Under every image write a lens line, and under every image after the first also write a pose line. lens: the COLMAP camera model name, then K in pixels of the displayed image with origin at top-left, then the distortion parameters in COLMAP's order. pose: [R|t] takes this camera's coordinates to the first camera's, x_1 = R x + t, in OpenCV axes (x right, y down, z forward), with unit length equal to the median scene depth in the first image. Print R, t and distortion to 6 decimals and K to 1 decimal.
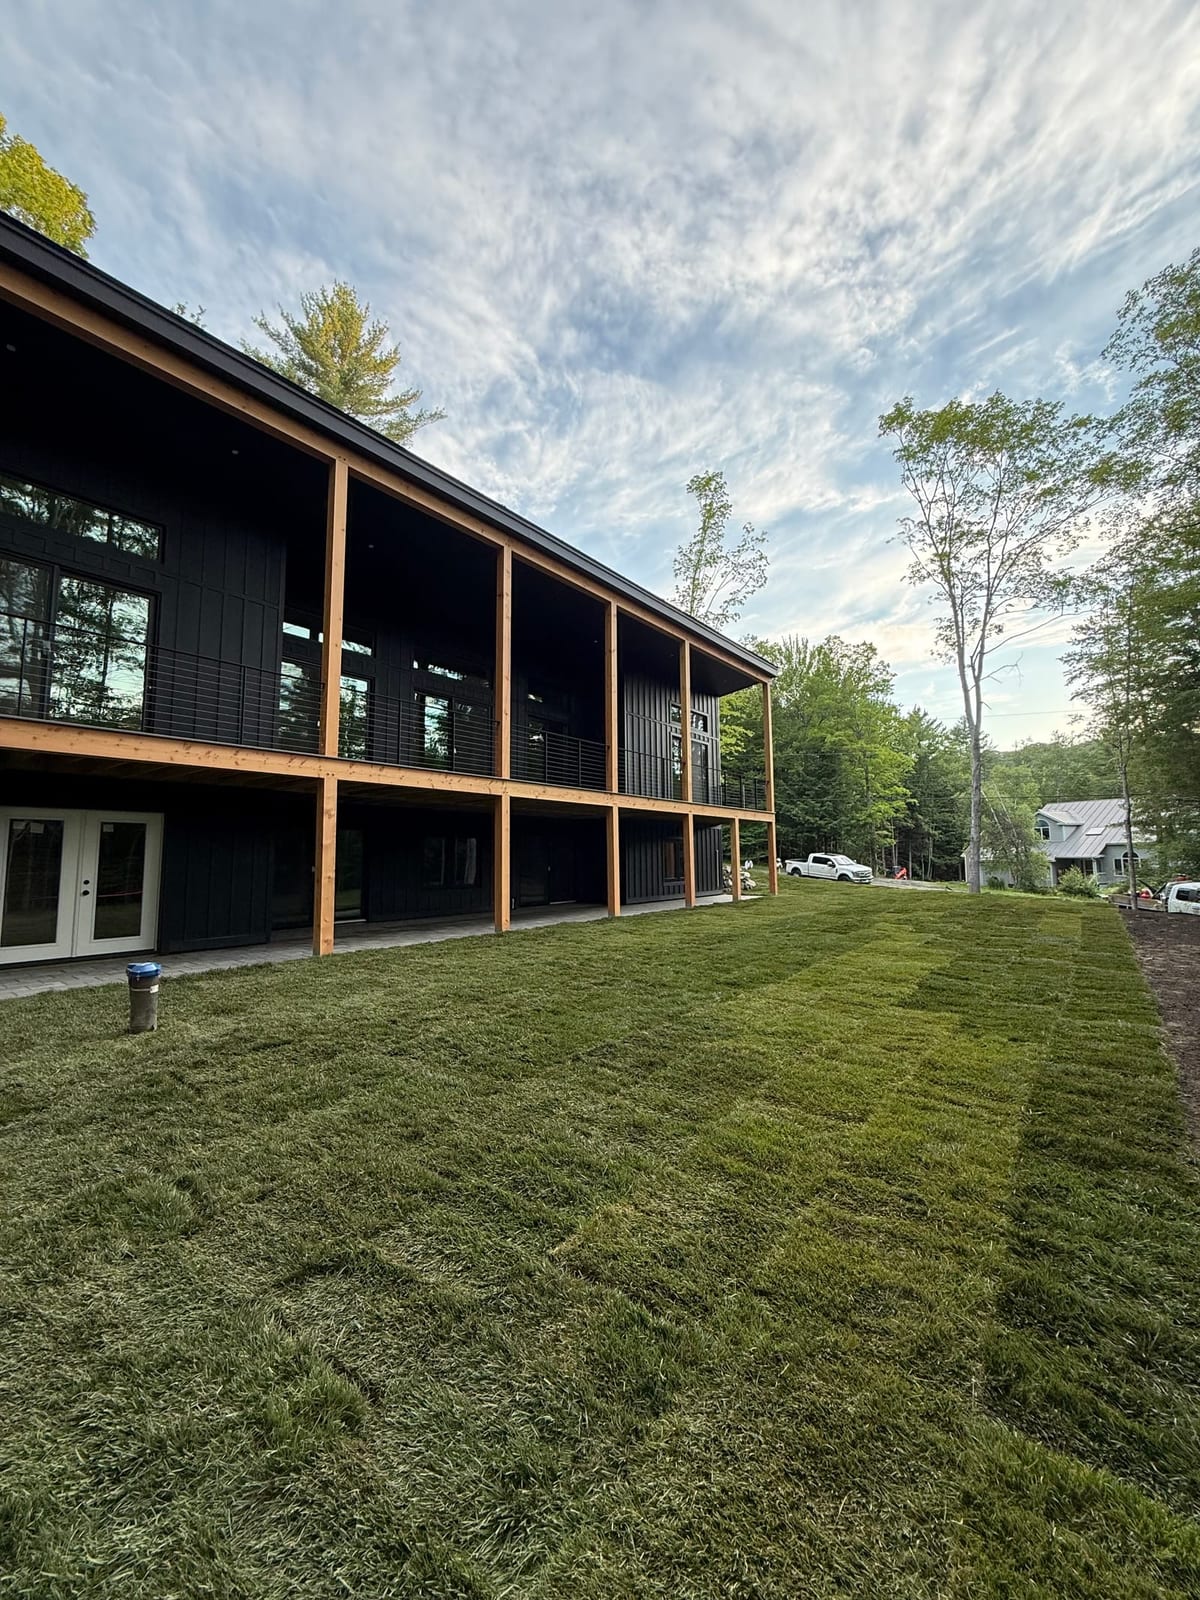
lens RADIAL K [[638.1, 0, 601.7], [0, 638.1, 798.5], [0, 0, 1]] dist [0.001638, -0.003041]
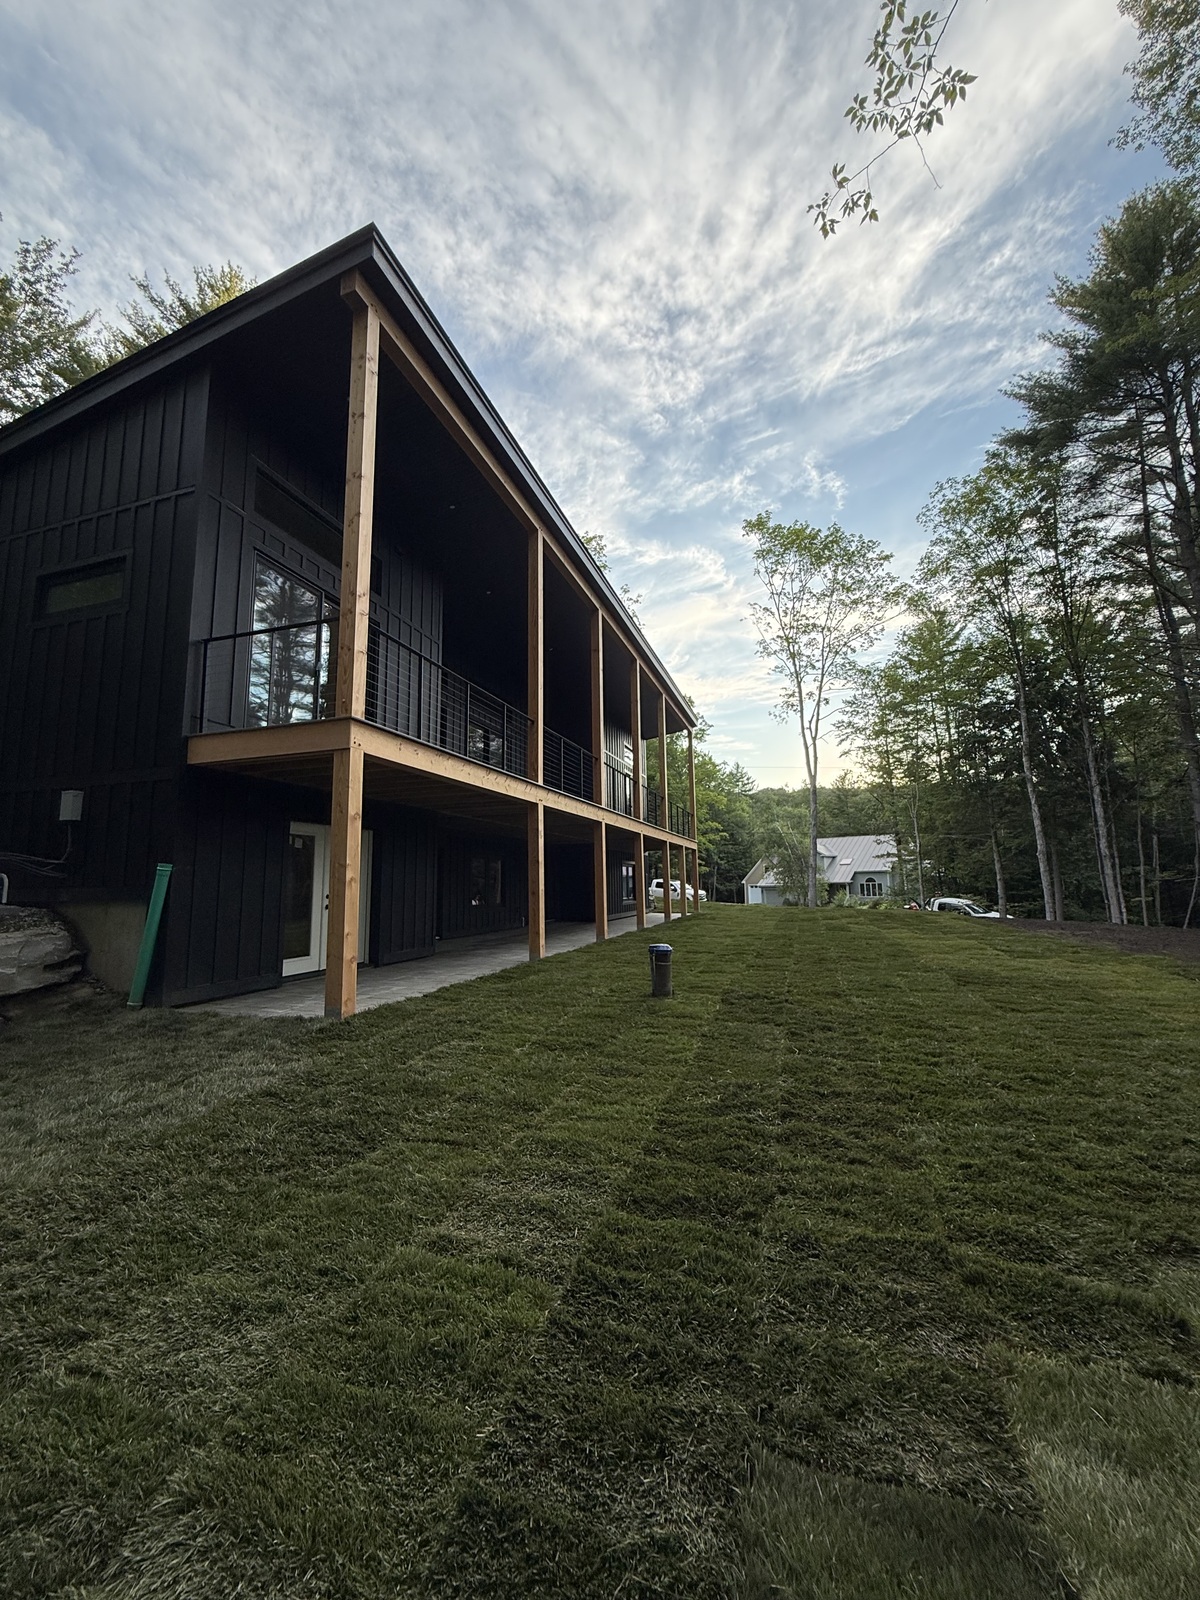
lens RADIAL K [[638.1, 0, 604.5], [0, 638.1, 797.6], [0, 0, 1]] dist [0.001638, -0.003041]
pose [[0.936985, 0.041312, 0.346919, -0.239717], [-0.025105, 0.998379, -0.051086, 0.004451], [-0.348467, 0.039157, 0.936503, -0.040203]]
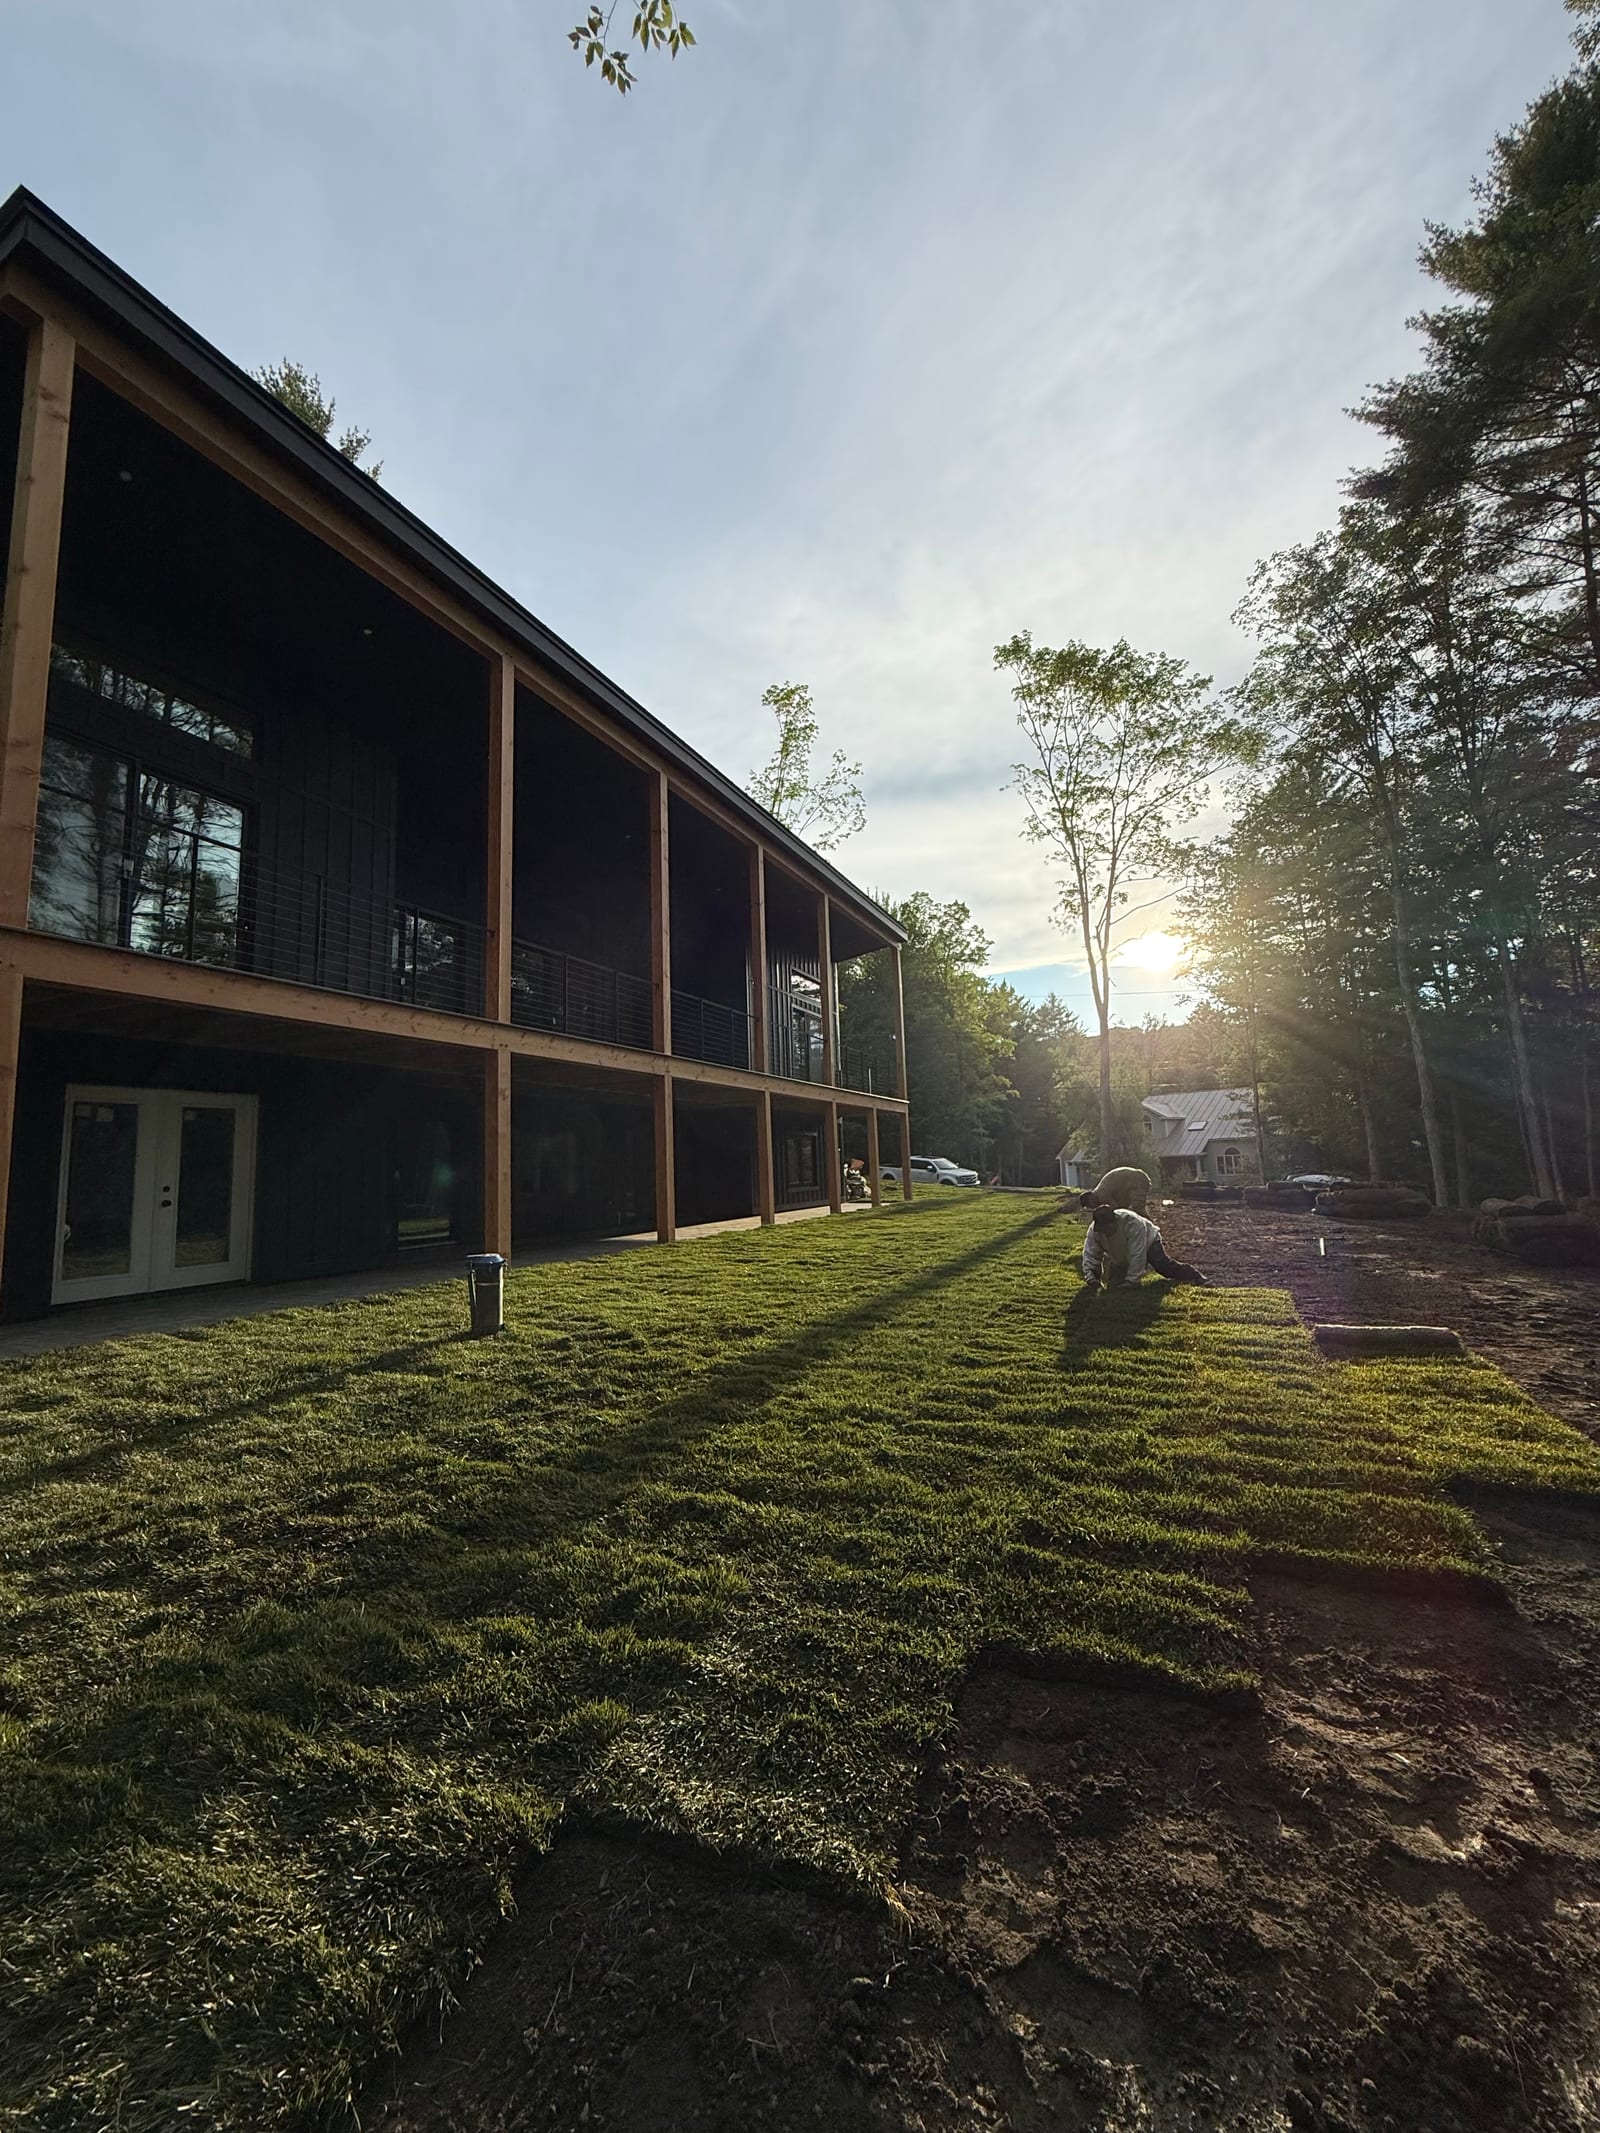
lens RADIAL K [[850.6, 0, 805.1], [0, 850.6, 1066.6], [0, 0, 1]] dist [0.001638, -0.003041]
pose [[0.969079, 0.004779, 0.246703, -0.107544], [0.002866, 0.999527, -0.030622, 0.007326], [-0.246733, 0.030382, 0.968607, -0.042510]]
